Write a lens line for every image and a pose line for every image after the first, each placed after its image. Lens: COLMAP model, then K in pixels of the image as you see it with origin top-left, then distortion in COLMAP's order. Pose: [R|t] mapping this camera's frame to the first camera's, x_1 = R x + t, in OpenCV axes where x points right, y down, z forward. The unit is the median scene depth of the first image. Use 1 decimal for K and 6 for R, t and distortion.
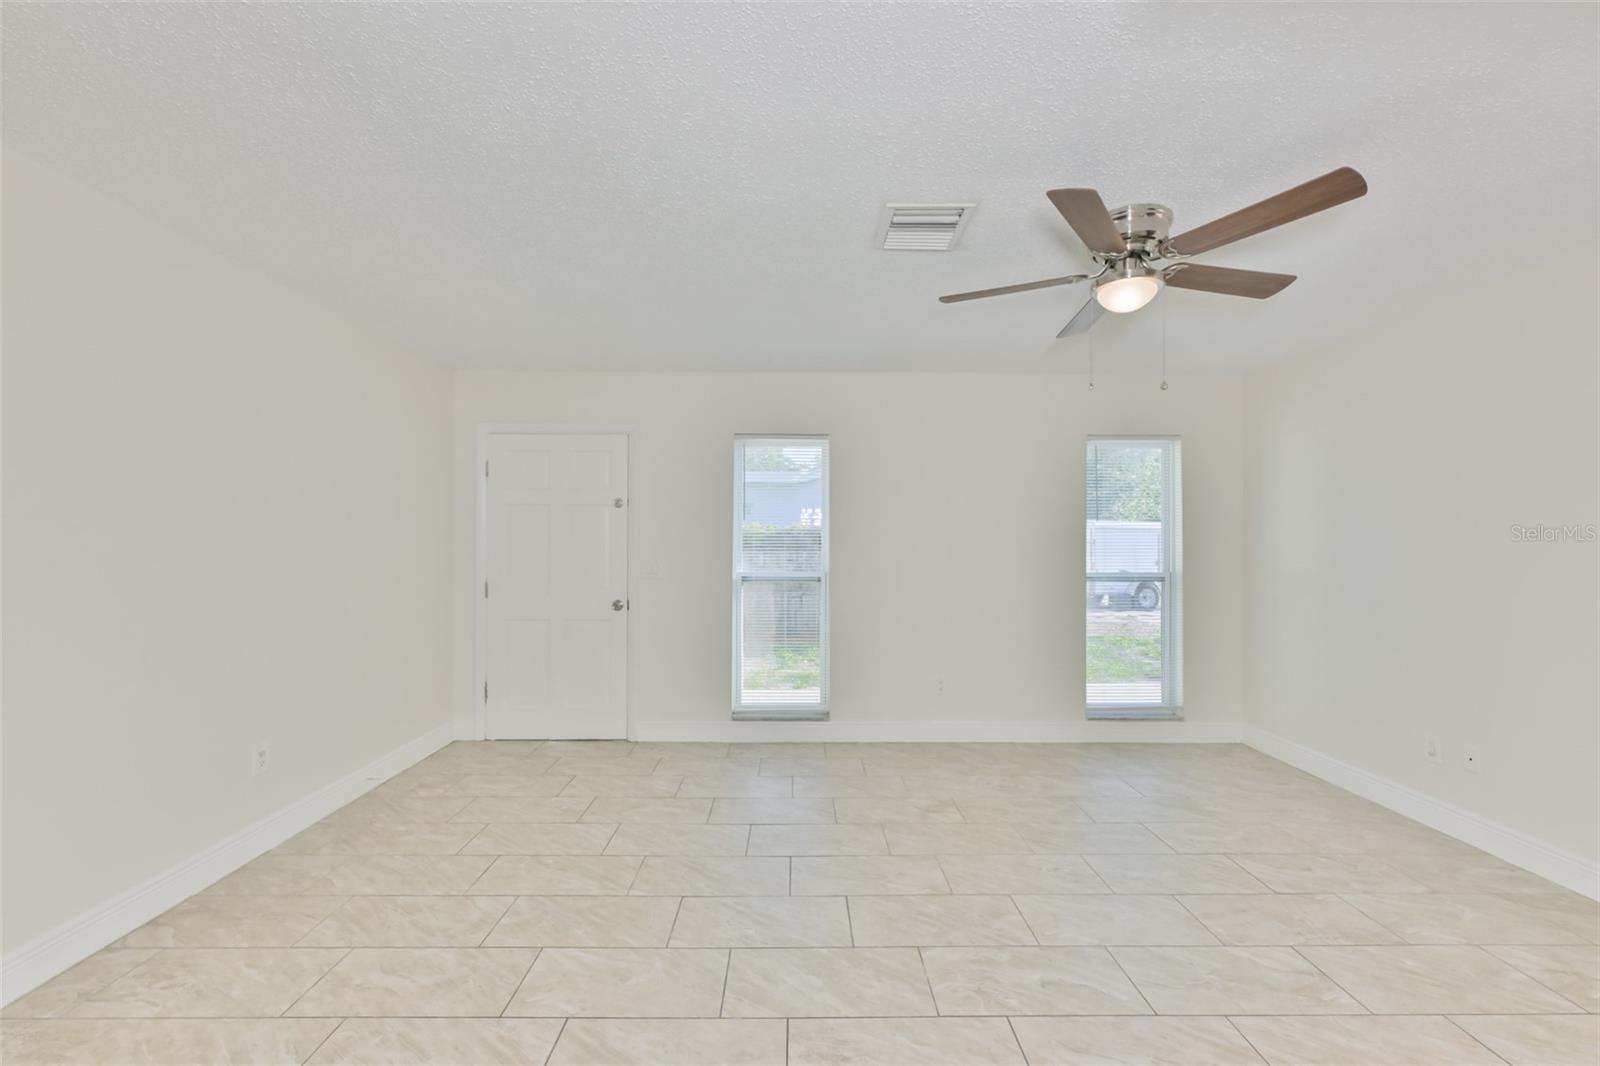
lens RADIAL K [[639.3, 0, 802.1], [0, 639.3, 566.2], [0, 0, 1]] dist [-0.000944, -0.000468]
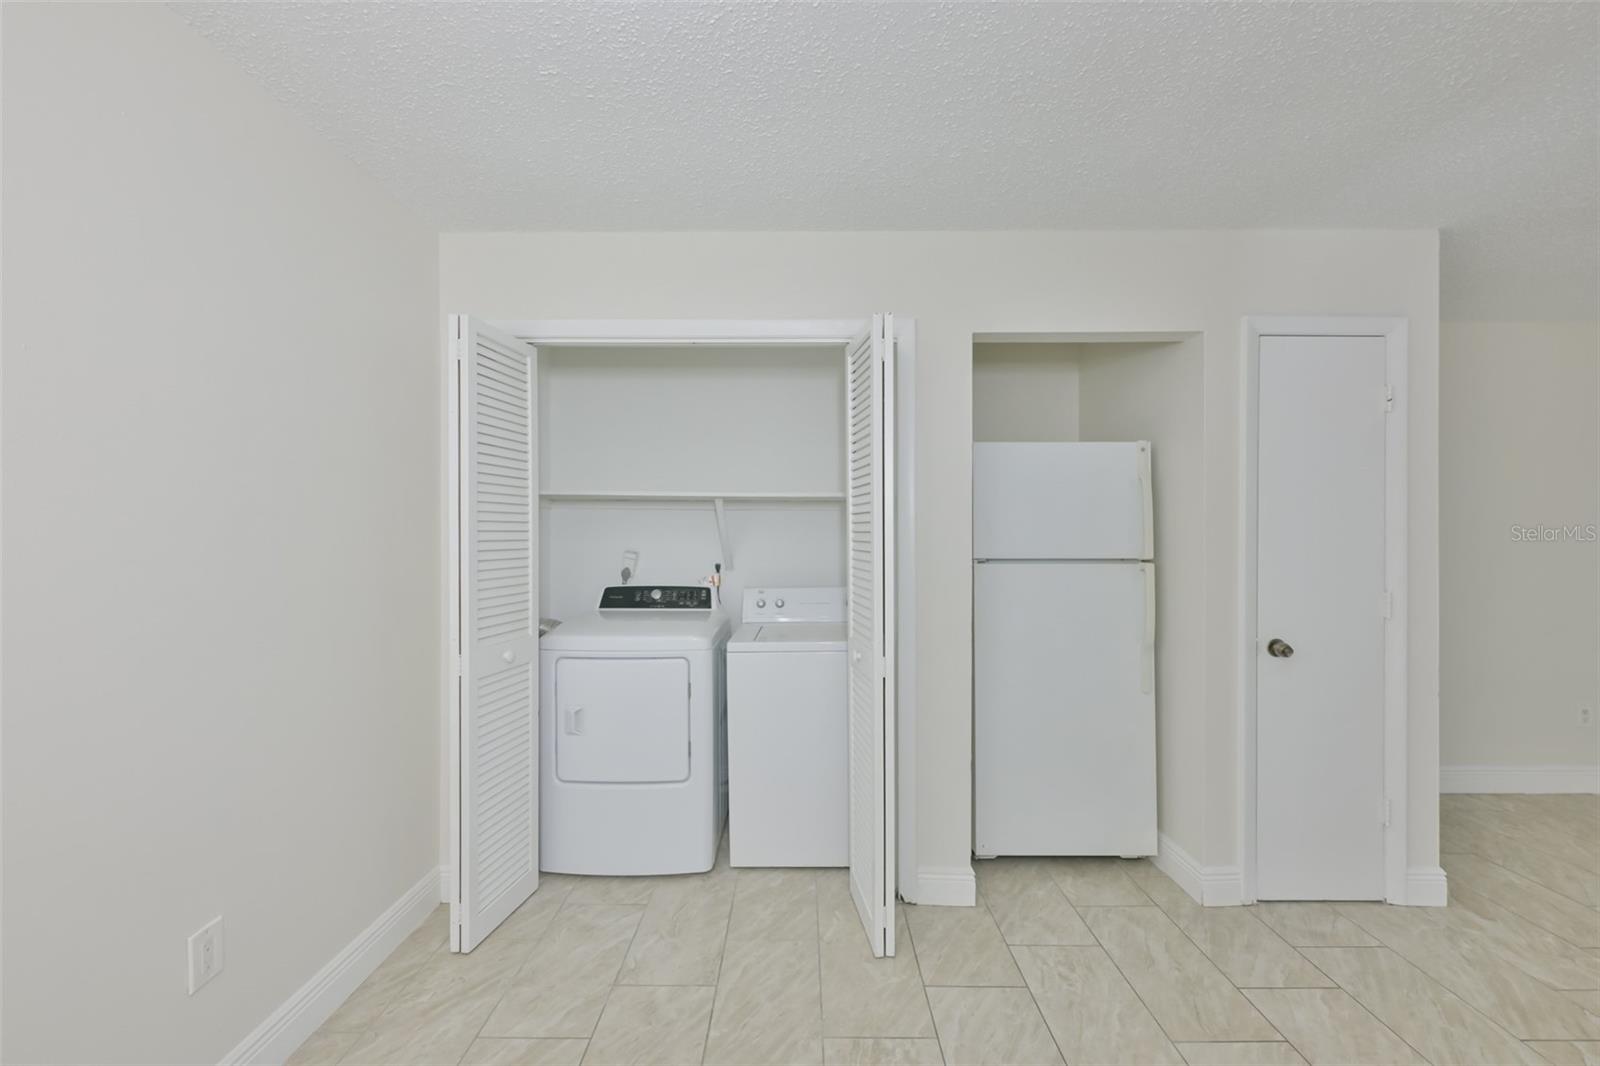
lens RADIAL K [[639.3, 0, 789.8], [0, 639.3, 532.6], [0, 0, 1]] dist [-0.000944, -0.000468]
pose [[-0.012297, -0.007315, -0.999898, 0.333321], [-0.038708, 0.999227, -0.006834, 0.017400], [0.999175, 0.038620, -0.012571, -0.438380]]
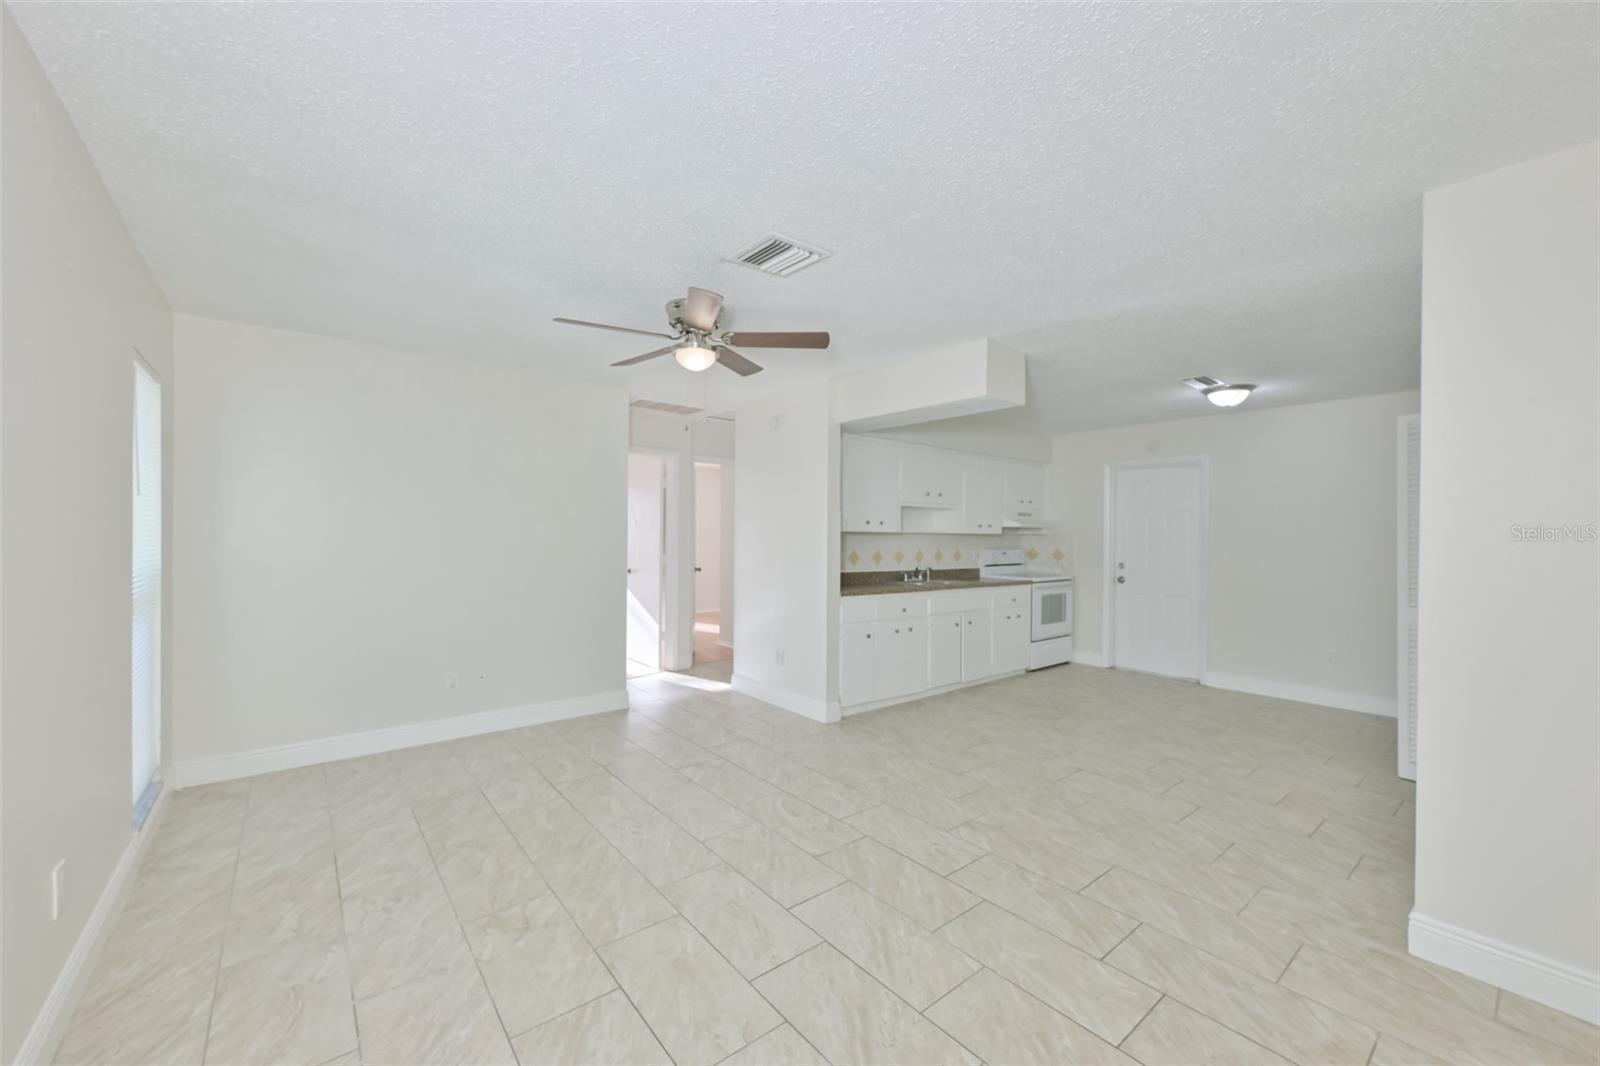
lens RADIAL K [[639.3, 0, 794.0], [0, 639.3, 533.5], [0, 0, 1]] dist [-0.000944, -0.000468]
pose [[-0.622148, -0.004969, 0.782884, -0.509931], [0.020673, 0.999527, 0.022772, -0.047811], [-0.782627, 0.030352, -0.621751, 1.178640]]
